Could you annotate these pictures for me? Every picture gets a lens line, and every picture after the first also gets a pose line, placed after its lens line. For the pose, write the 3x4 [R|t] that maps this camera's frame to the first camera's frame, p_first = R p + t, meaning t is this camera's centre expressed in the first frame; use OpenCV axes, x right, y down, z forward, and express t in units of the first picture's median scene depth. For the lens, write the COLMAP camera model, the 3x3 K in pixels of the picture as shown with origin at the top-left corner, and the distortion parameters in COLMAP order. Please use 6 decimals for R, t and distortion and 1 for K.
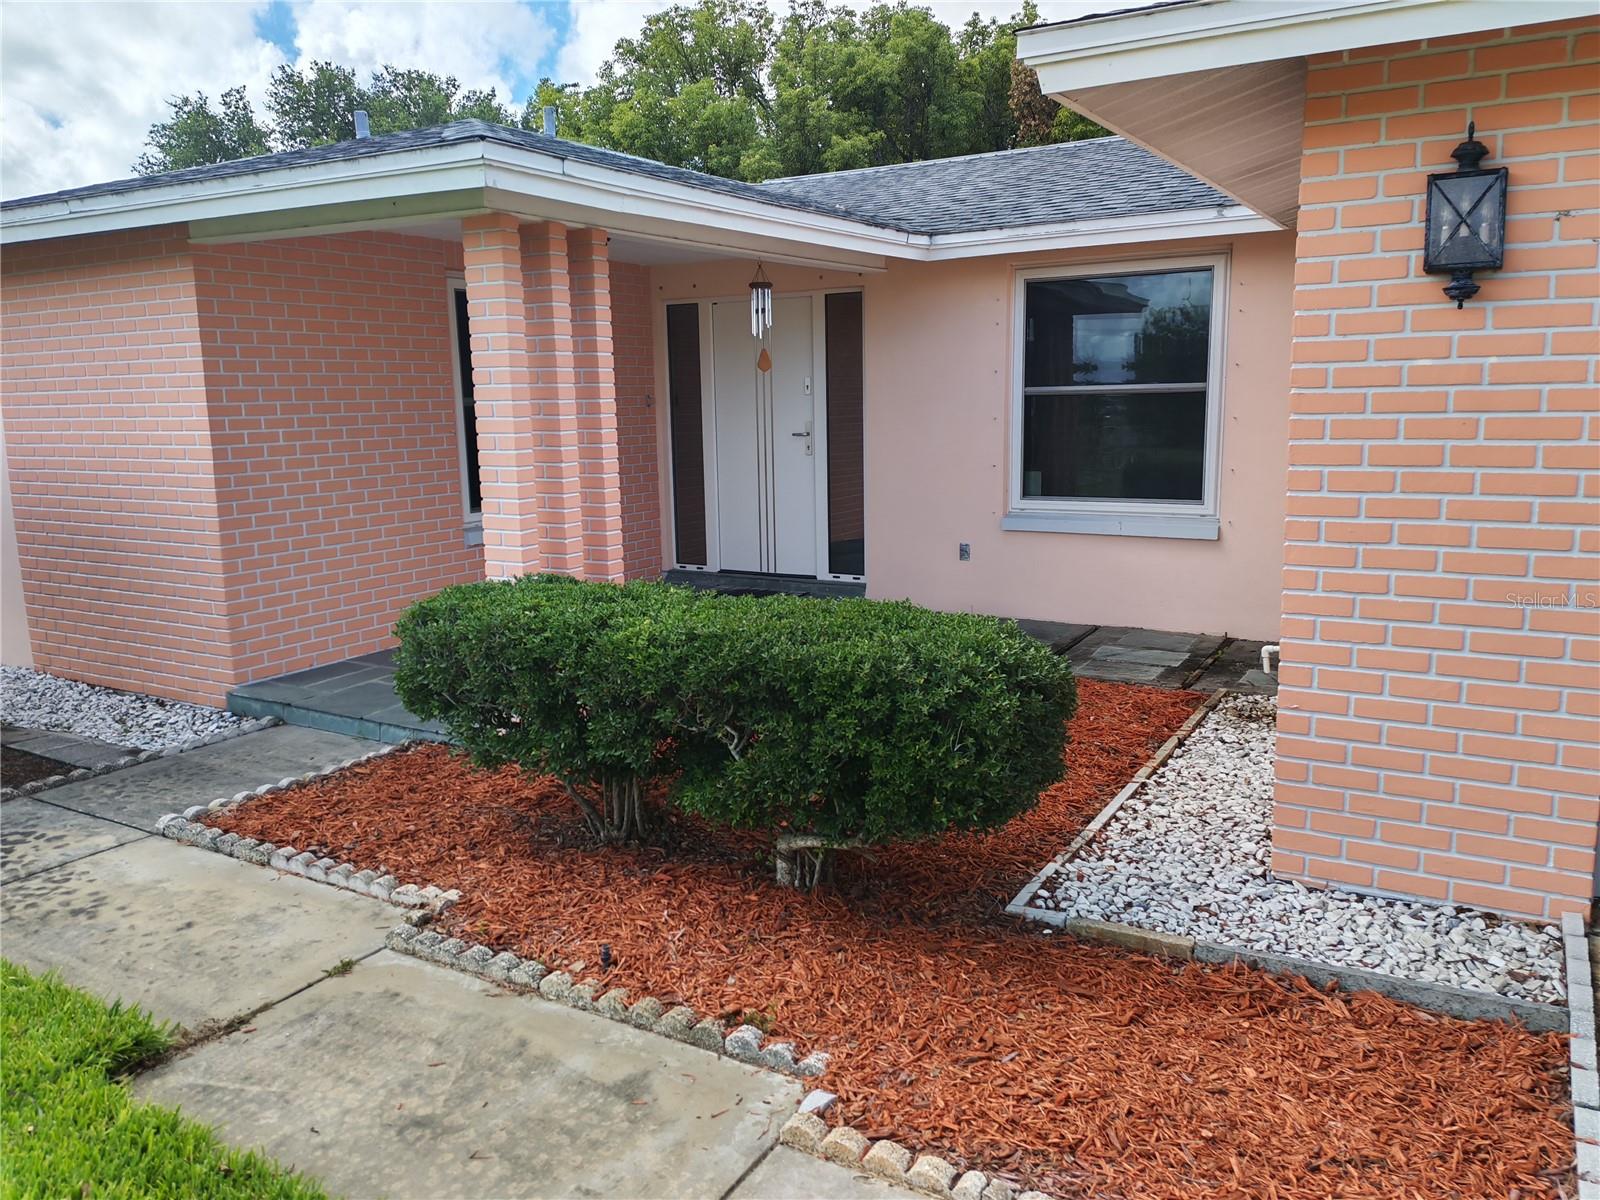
lens RADIAL K [[1214.3, 0, 800.0], [0, 1214.3, 600.0], [0, 0, 1]] dist [0.082510, -0.100775]
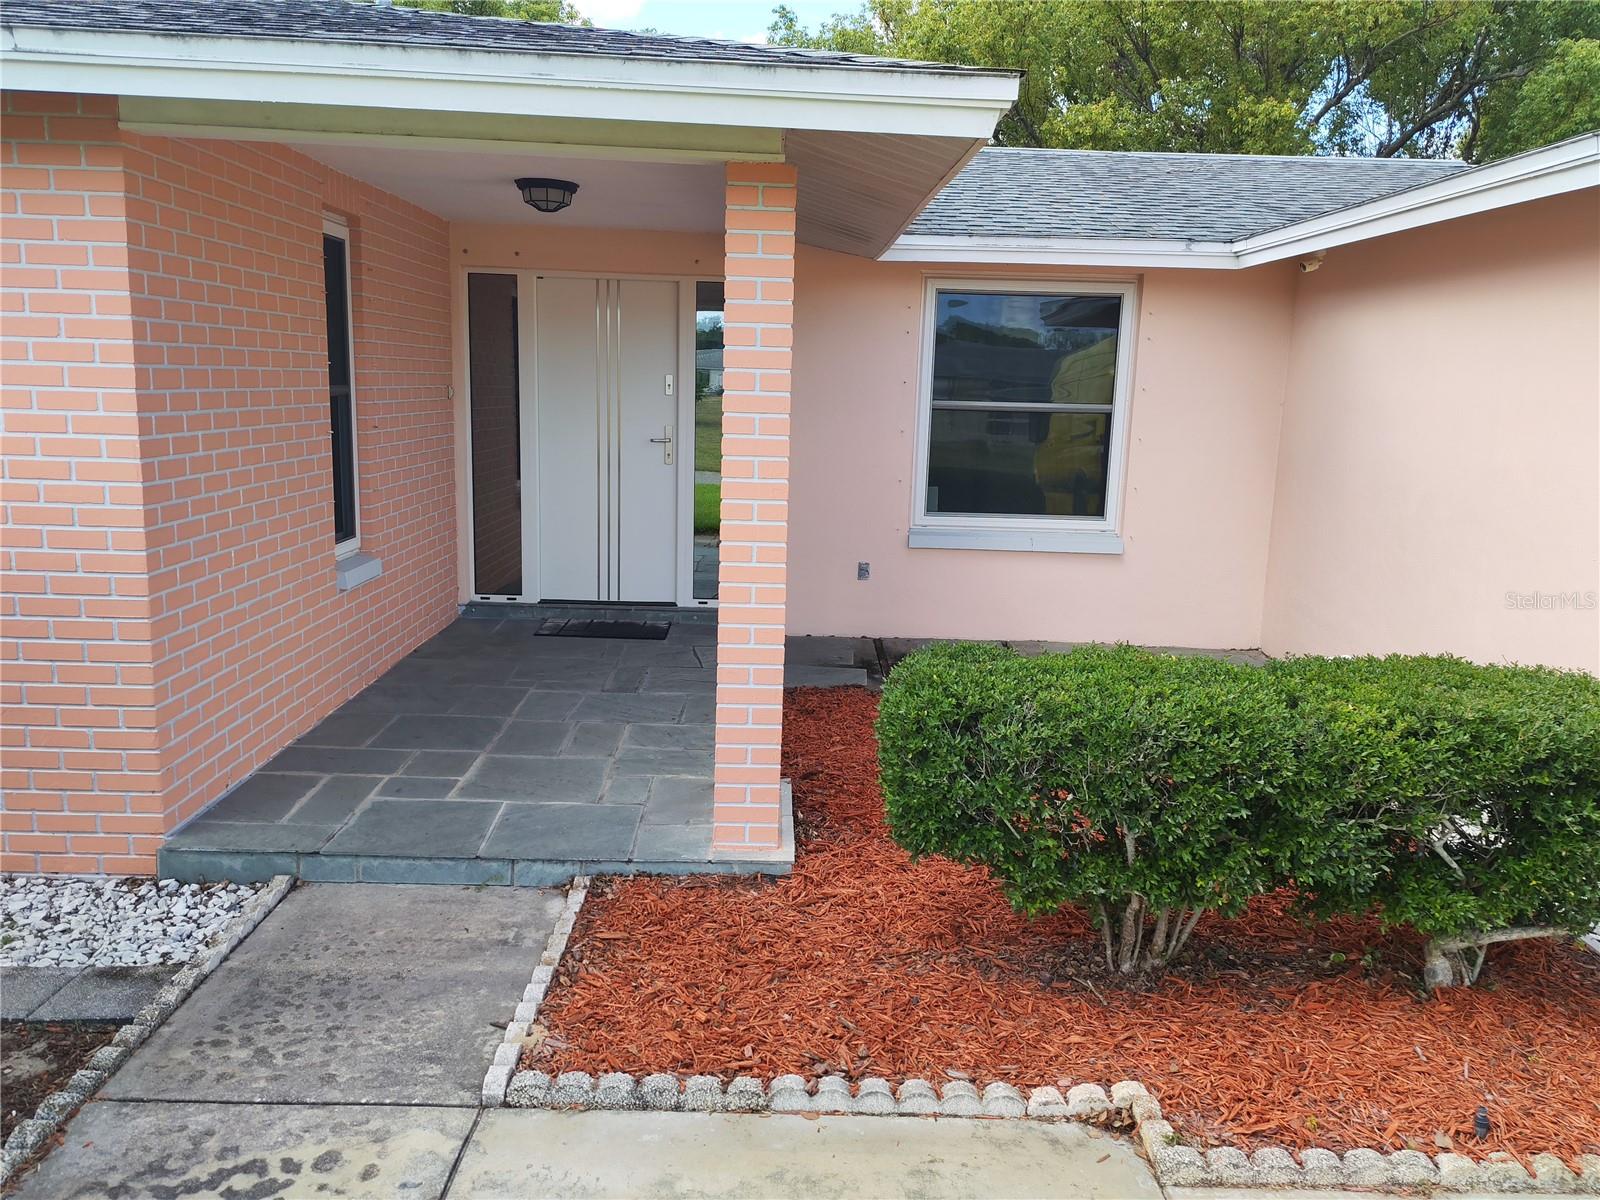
lens RADIAL K [[1214.3, 0, 800.0], [0, 1214.3, 600.0], [0, 0, 1]] dist [0.082510, -0.100775]
pose [[0.846522, -0.050277, 0.529974, -0.514418], [0.044802, 0.998727, 0.023184, -0.051989], [-0.530465, 0.004118, 0.847697, 0.286811]]
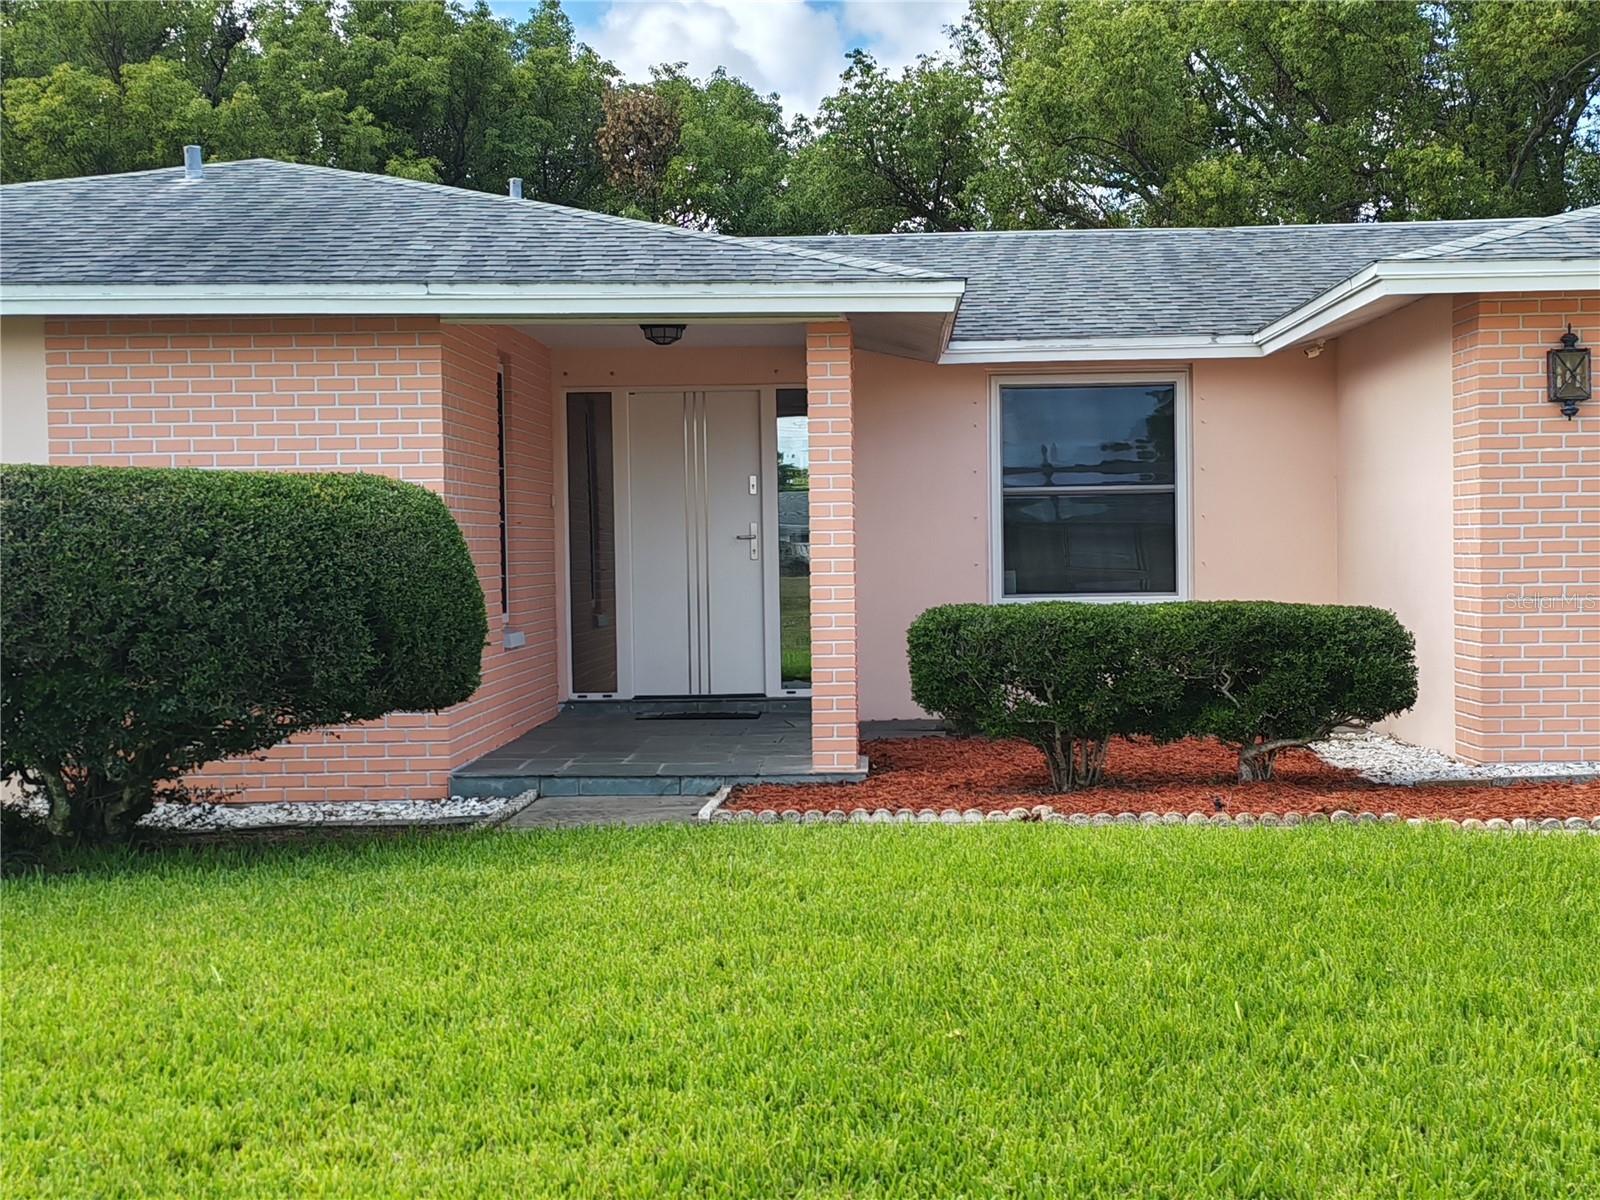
lens RADIAL K [[2430.5, 0, 848.6], [0, 2430.5, 660.4], [0, 0, 1]] dist [0.078894, 0.039276]
pose [[0.866639, -0.016655, 0.498658, -1.140209], [0.083796, 0.990105, -0.112563, 0.225230], [-0.491849, 0.139337, 0.859459, -0.800512]]
